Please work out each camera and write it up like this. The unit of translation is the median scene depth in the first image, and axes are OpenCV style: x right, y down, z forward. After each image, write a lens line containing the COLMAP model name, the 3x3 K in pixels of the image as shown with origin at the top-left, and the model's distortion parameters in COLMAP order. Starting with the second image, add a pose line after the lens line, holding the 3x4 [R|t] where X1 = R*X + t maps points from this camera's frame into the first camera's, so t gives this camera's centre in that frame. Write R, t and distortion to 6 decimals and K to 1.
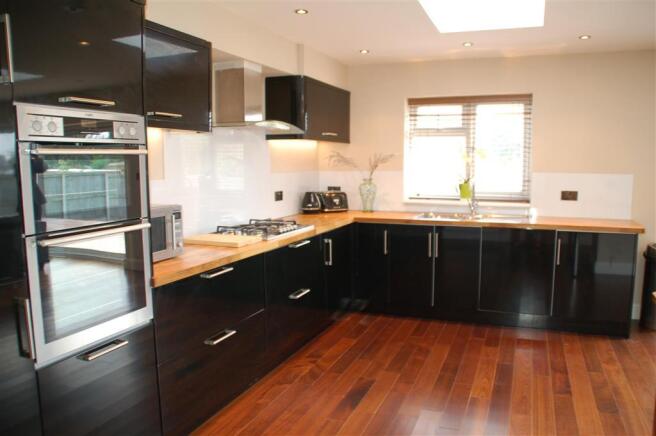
lens RADIAL K [[544.2, 0, 328.0], [0, 544.2, 218.0], [0, 0, 1]] dist [0.000887, 0.003081]
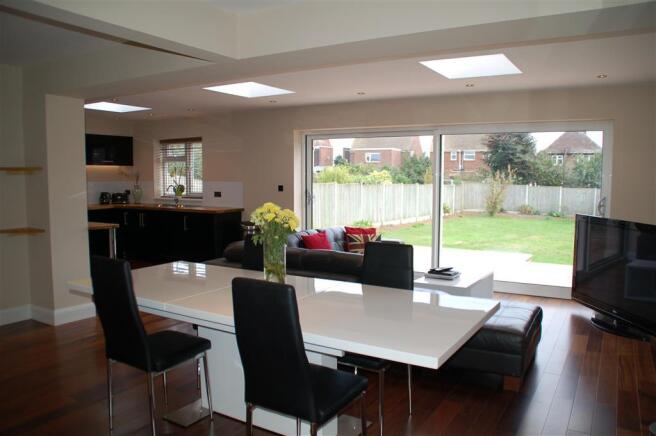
lens RADIAL K [[507.5, 0, 328.0], [0, 507.5, 218.0], [0, 0, 1]] dist [-0.163082, 0.101981]
pose [[0.980435, 0.025619, -0.195169, 1.092646], [-0.034766, 0.998445, -0.043587, 0.091392], [0.193749, 0.049520, 0.979800, -0.500122]]
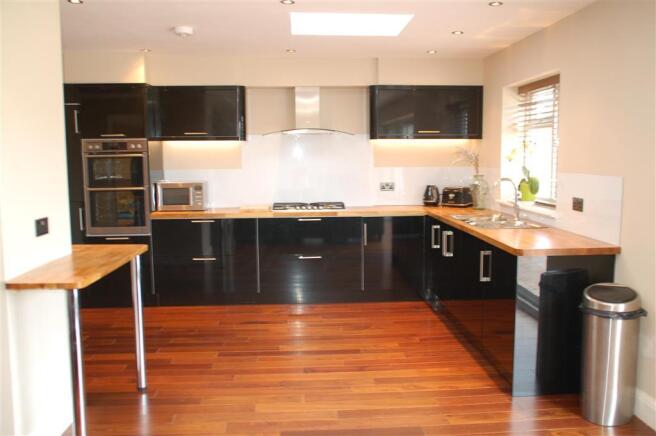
lens RADIAL K [[594.5, 0, 328.0], [0, 594.5, 218.0], [0, 0, 1]] dist [0.002089, 0.001501]
pose [[0.369772, 0.095343, -0.924218, 1.044398], [-0.088665, 0.993802, 0.067047, -0.046455], [0.924882, 0.057153, 0.375934, 0.388505]]
